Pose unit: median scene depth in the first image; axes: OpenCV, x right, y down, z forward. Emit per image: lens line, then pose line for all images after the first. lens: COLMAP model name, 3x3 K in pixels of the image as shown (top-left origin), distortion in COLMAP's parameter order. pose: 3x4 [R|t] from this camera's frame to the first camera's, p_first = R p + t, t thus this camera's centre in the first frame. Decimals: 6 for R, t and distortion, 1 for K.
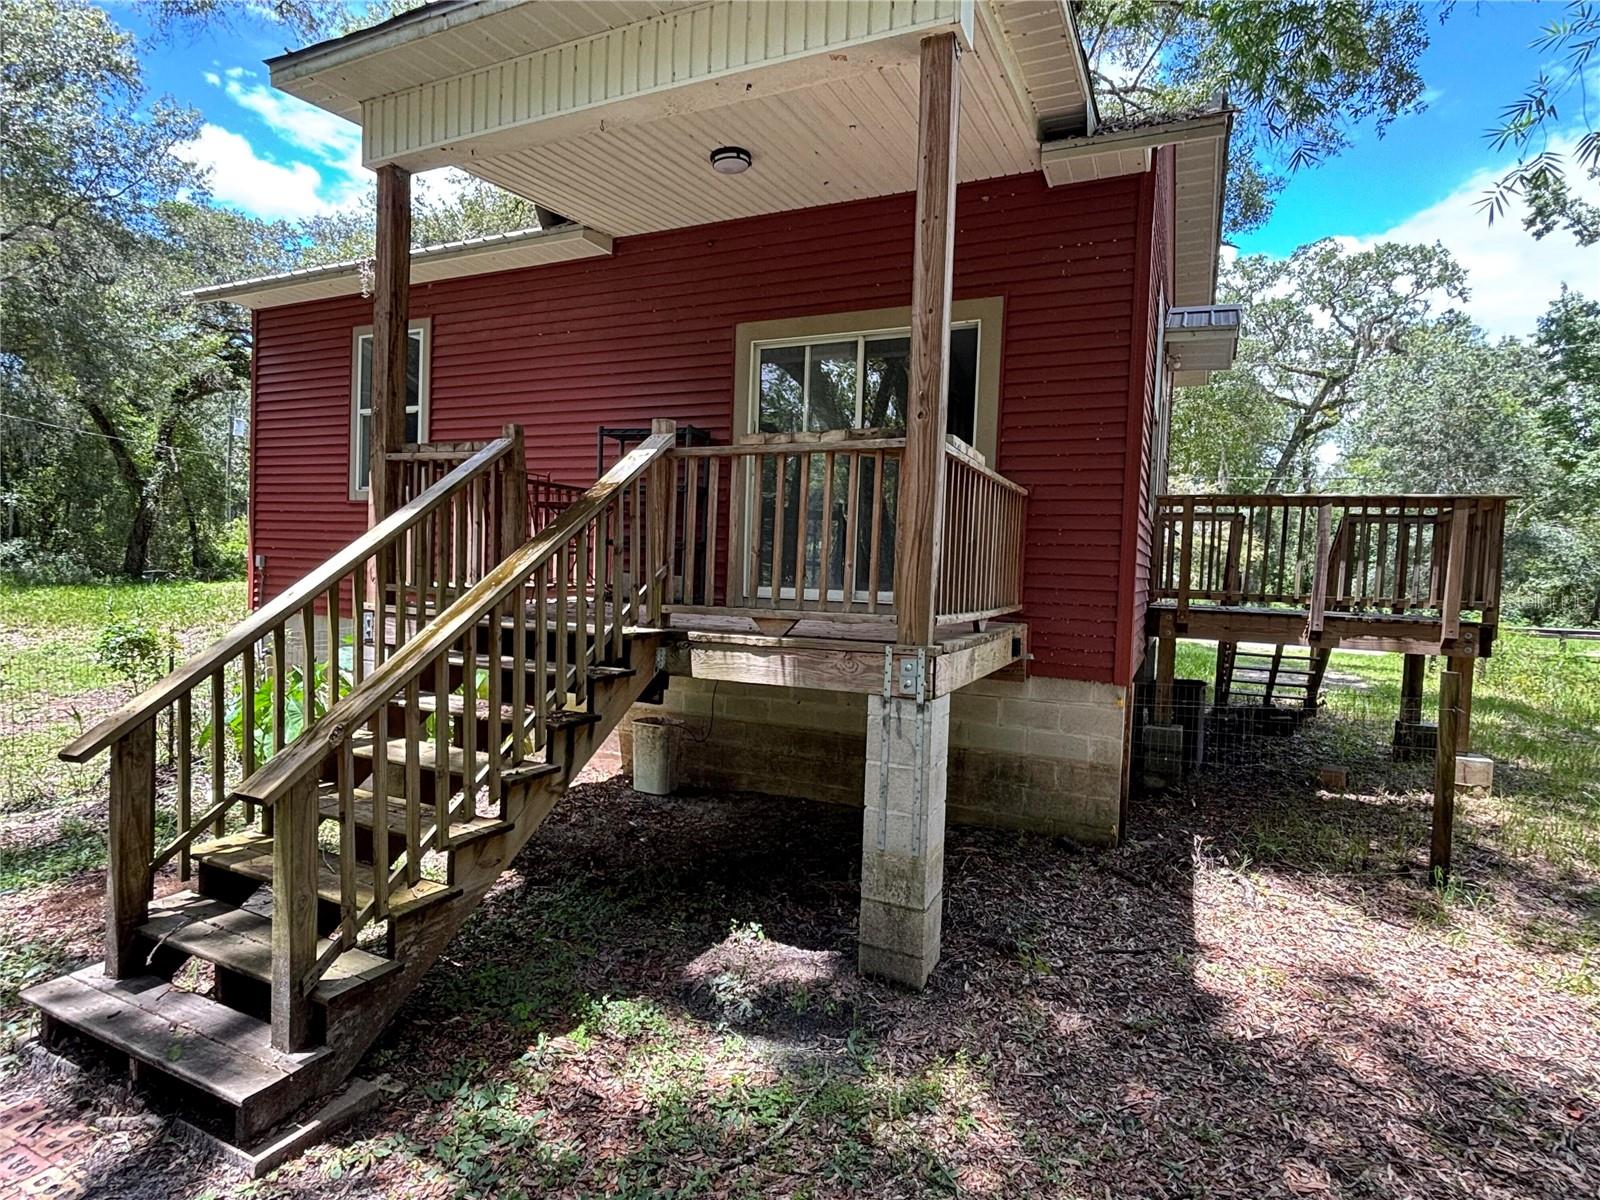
lens RADIAL K [[828.9, 0, 800.0], [0, 828.9, 600.0], [0, 0, 1]] dist [0.000654, 0.000025]
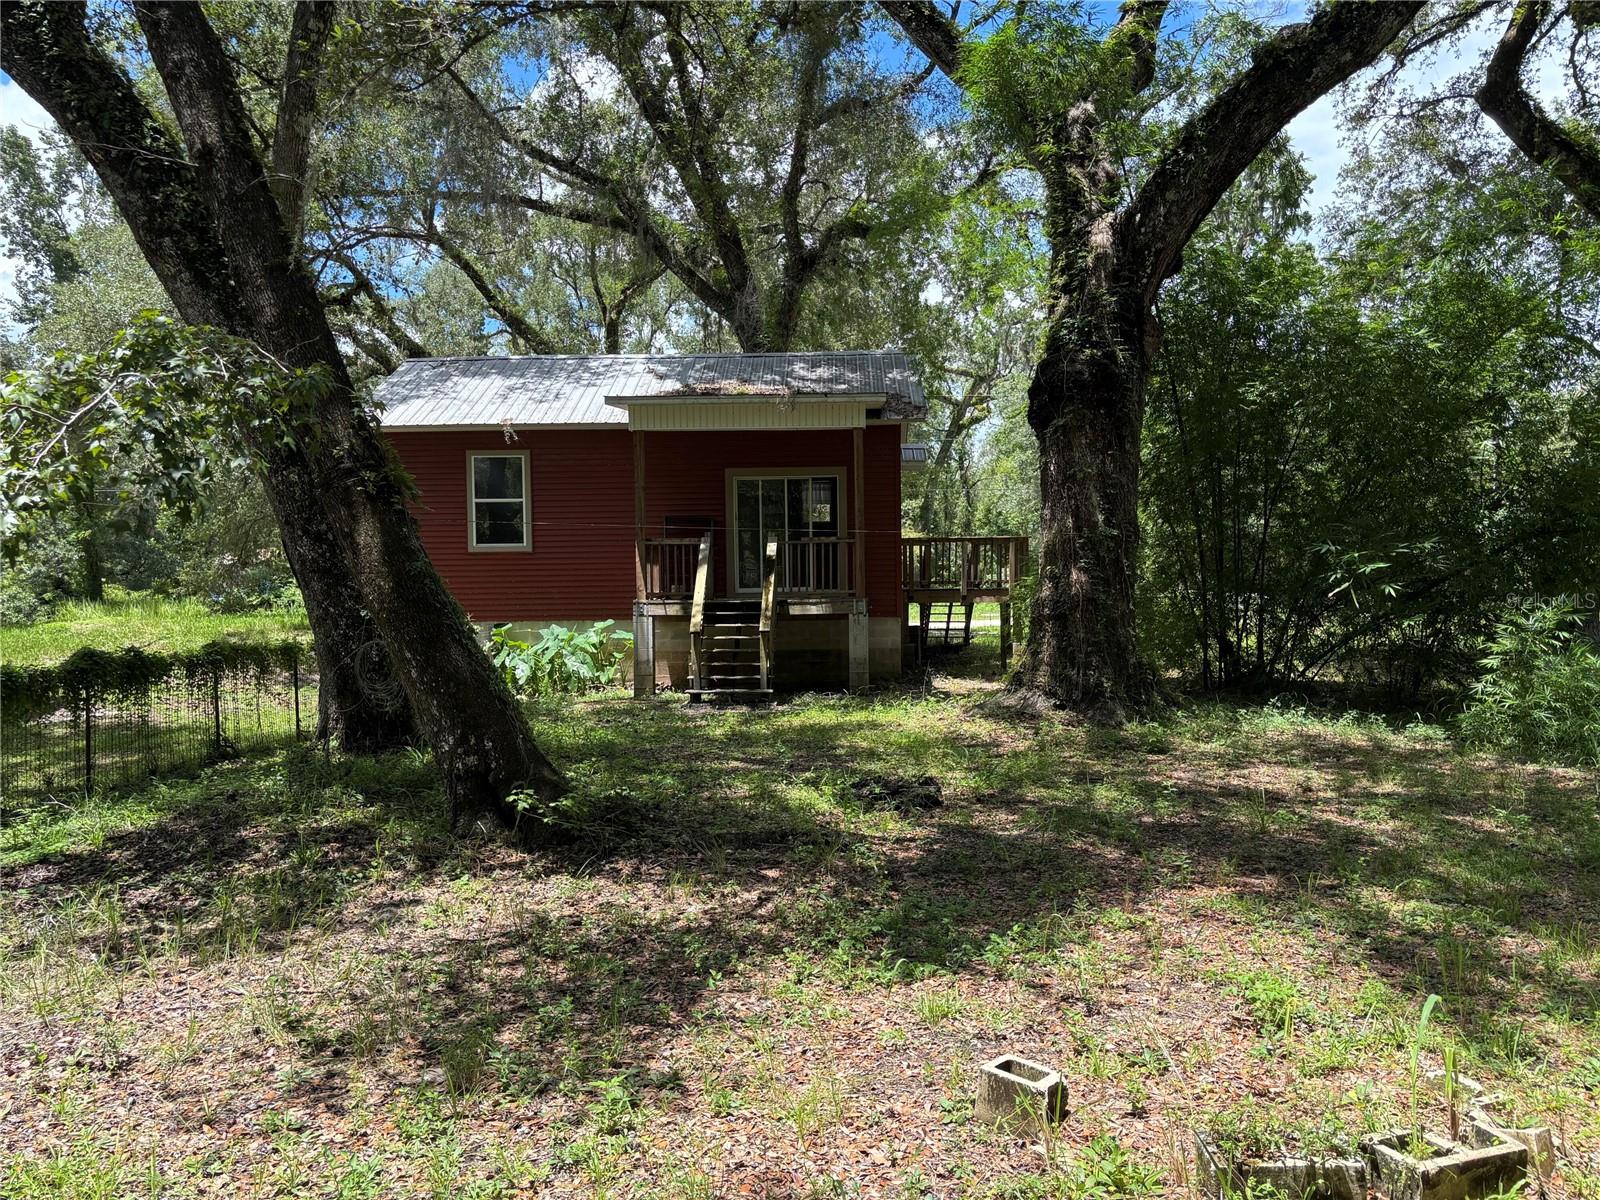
lens RADIAL K [[1212.1, 0, 800.0], [0, 1212.1, 600.0], [0, 0, 1]] dist [0.161819, -0.513459]
pose [[0.917386, -0.053307, 0.394413, -0.812347], [0.059281, 0.998237, -0.002967, 0.021979], [-0.393560, 0.026103, 0.918928, -1.385551]]
